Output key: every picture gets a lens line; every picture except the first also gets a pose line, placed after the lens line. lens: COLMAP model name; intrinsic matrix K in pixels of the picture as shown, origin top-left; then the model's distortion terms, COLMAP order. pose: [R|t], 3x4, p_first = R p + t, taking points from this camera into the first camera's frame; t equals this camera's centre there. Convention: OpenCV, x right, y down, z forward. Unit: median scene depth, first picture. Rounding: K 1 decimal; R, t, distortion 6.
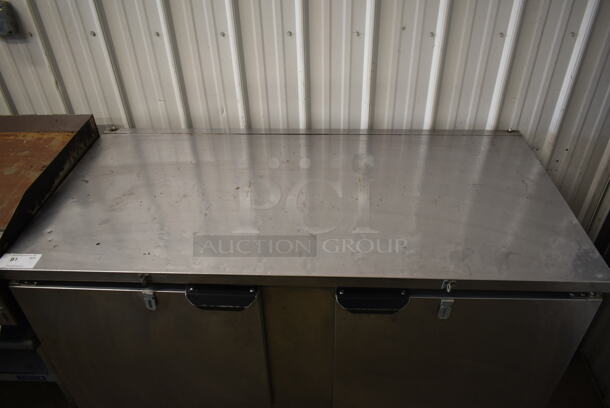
lens RADIAL K [[482.0, 0, 307.5], [0, 482.0, 201.5], [0, 0, 1]] dist [-0.023487, 0.009179]
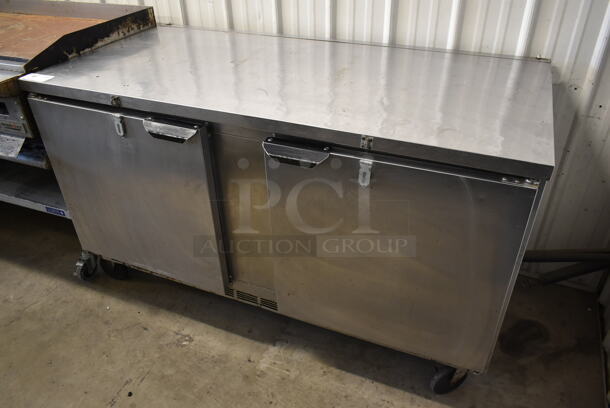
lens RADIAL K [[482.0, 0, 303.1], [0, 482.0, 205.2], [0, 0, 1]] dist [-0.023487, 0.009179]
pose [[0.935190, 0.195798, -0.295097, 0.330552], [-0.209269, 0.977751, -0.014454, 0.230750], [0.285701, 0.075272, 0.955358, 0.036301]]
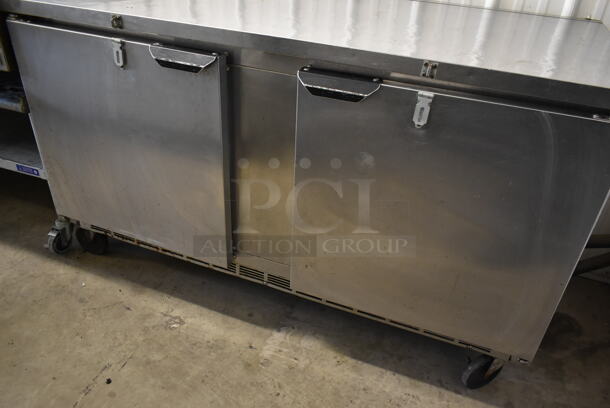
lens RADIAL K [[482.0, 0, 303.8], [0, 482.0, 203.0], [0, 0, 1]] dist [-0.023487, 0.009179]
pose [[0.942808, 0.228940, -0.242279, 0.233409], [-0.250620, 0.966073, -0.062382, 0.336642], [0.219777, 0.119535, 0.968199, 0.139372]]
